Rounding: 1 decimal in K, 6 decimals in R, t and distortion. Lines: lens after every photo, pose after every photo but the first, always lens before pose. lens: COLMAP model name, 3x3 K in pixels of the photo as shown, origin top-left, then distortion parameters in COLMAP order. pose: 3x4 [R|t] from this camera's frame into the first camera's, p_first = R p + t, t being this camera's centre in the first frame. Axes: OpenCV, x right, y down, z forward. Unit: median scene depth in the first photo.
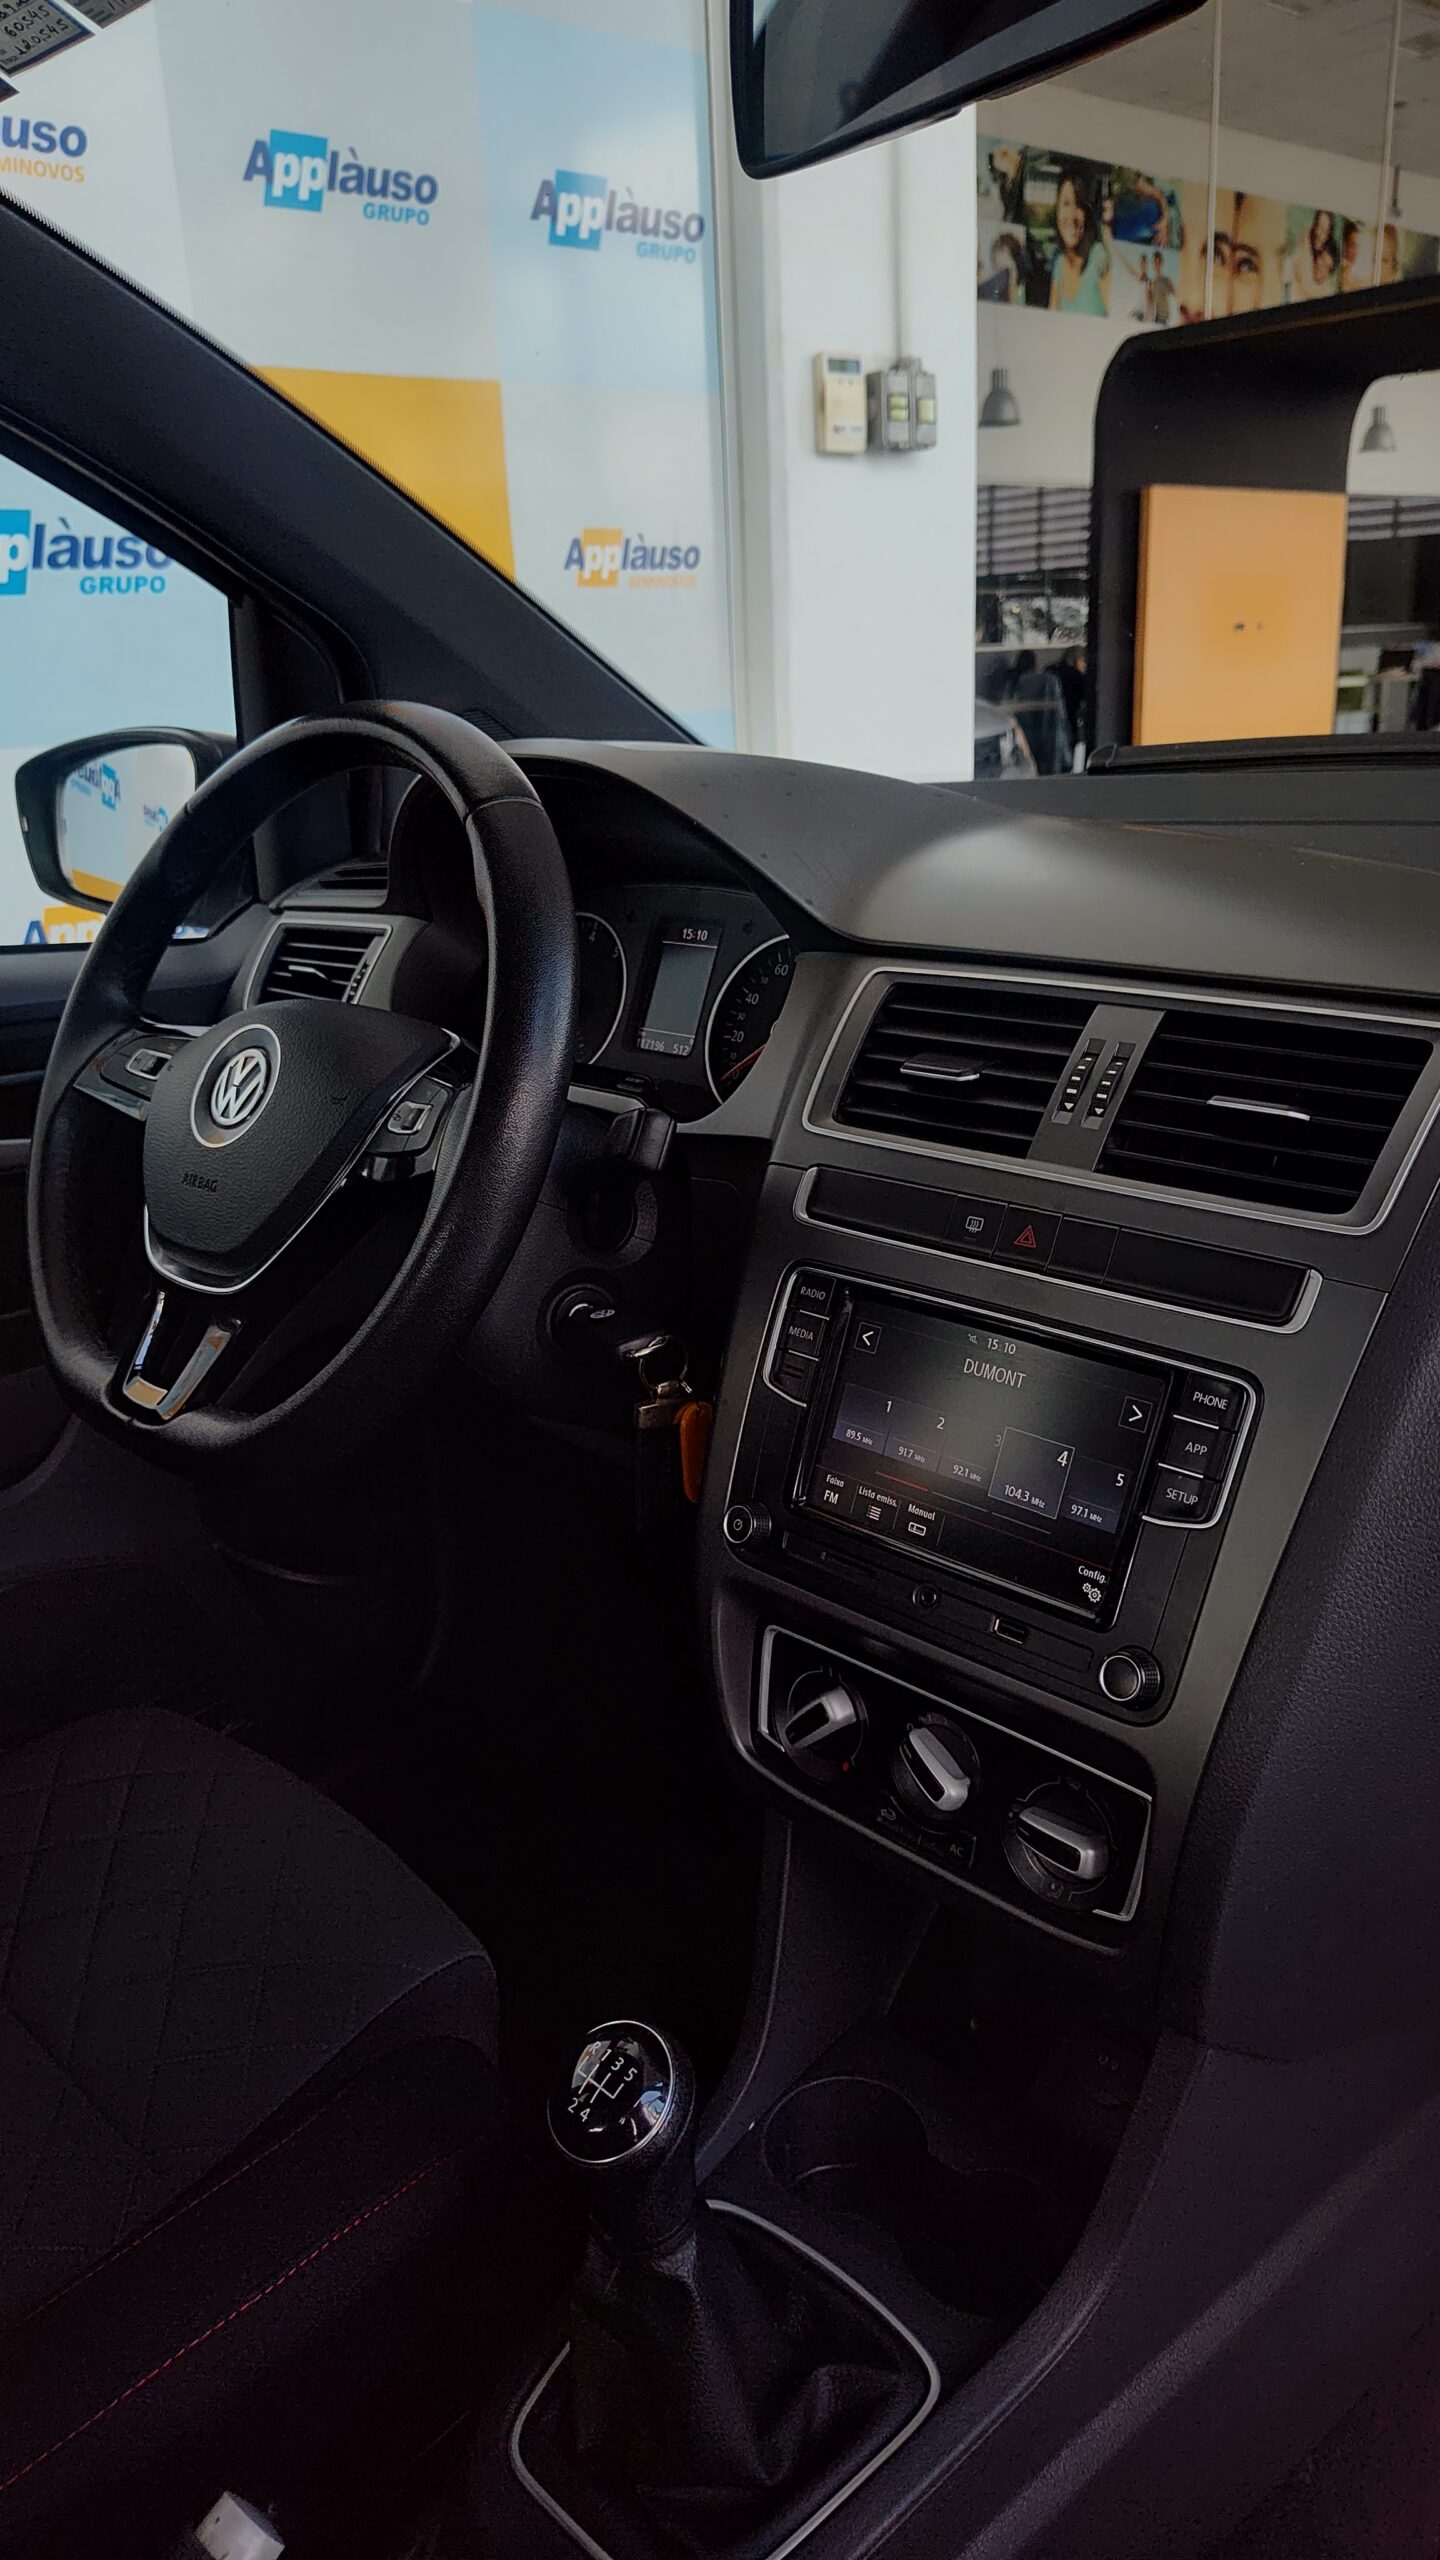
lens RADIAL K [[1764.5, 0, 716.4], [0, 1764.5, 1316.1], [0, 0, 1]] dist [0.075333, -0.147430]
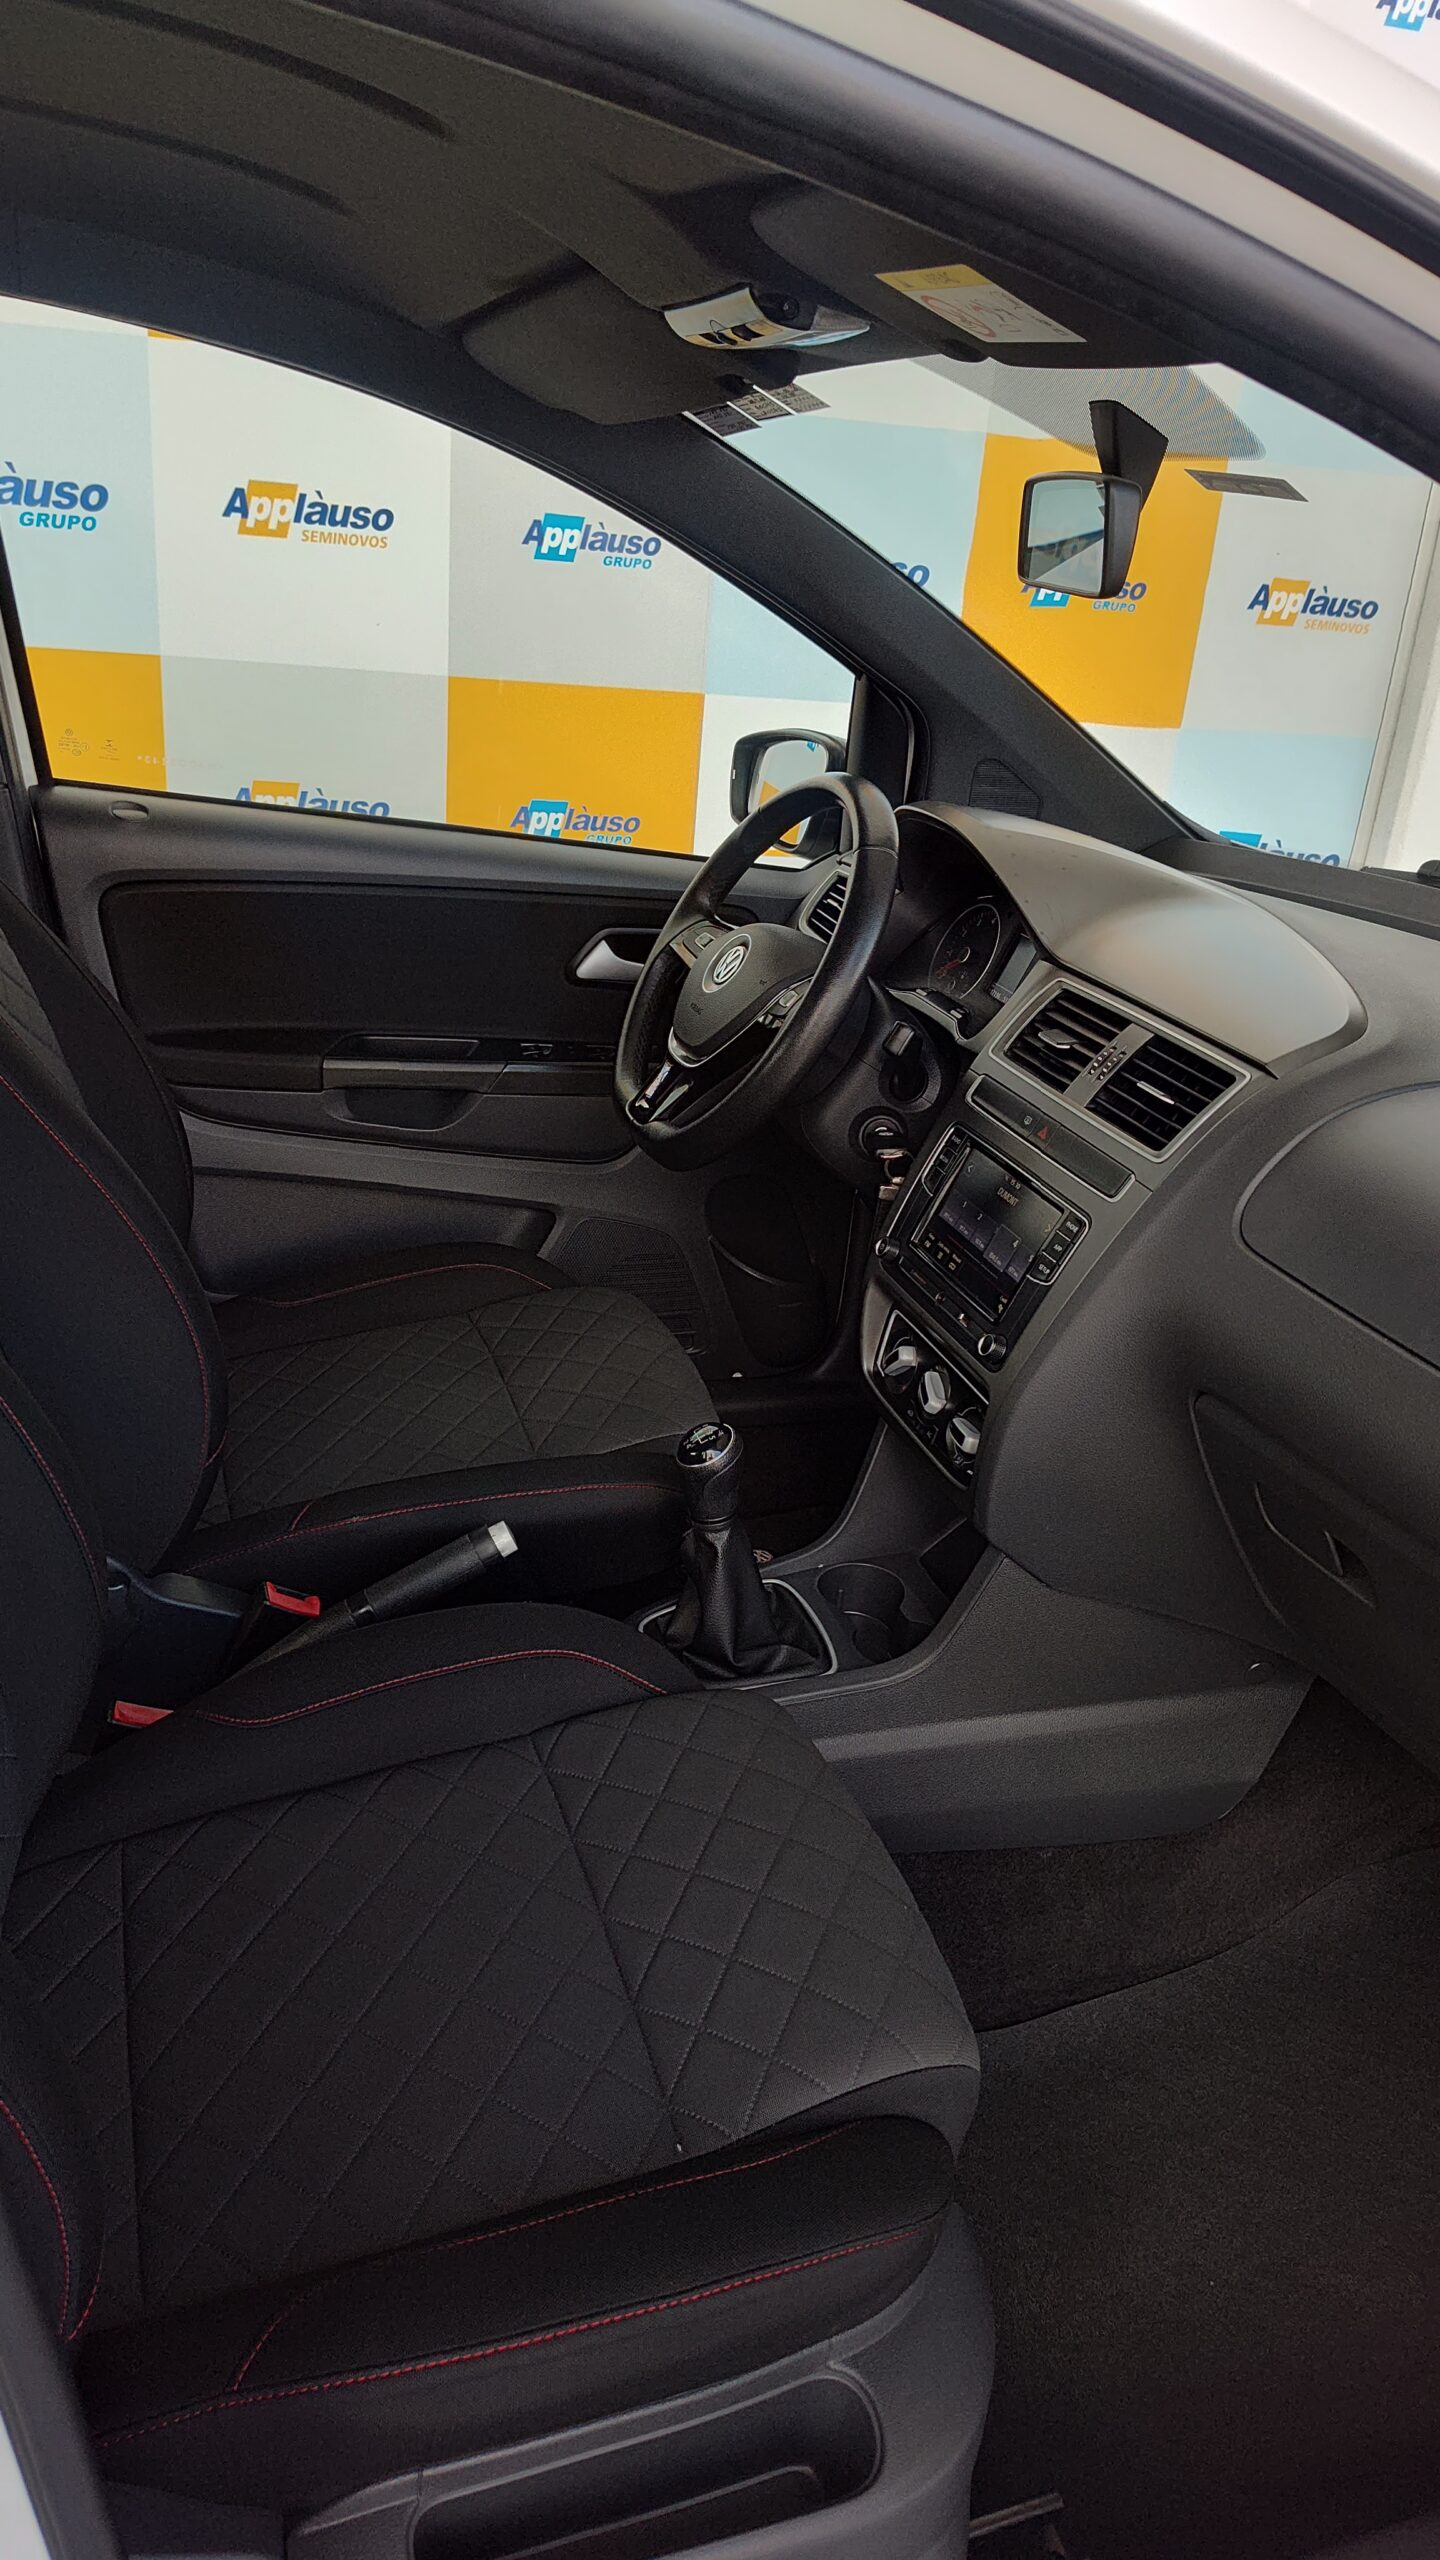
lens RADIAL K [[1764.5, 0, 716.4], [0, 1764.5, 1316.1], [0, 0, 1]] dist [0.075333, -0.147430]
pose [[0.880161, 0.296014, -0.371069, 0.541526], [-0.273610, 0.955181, 0.112988, 0.021800], [0.387884, 0.002080, 0.921706, -0.768841]]
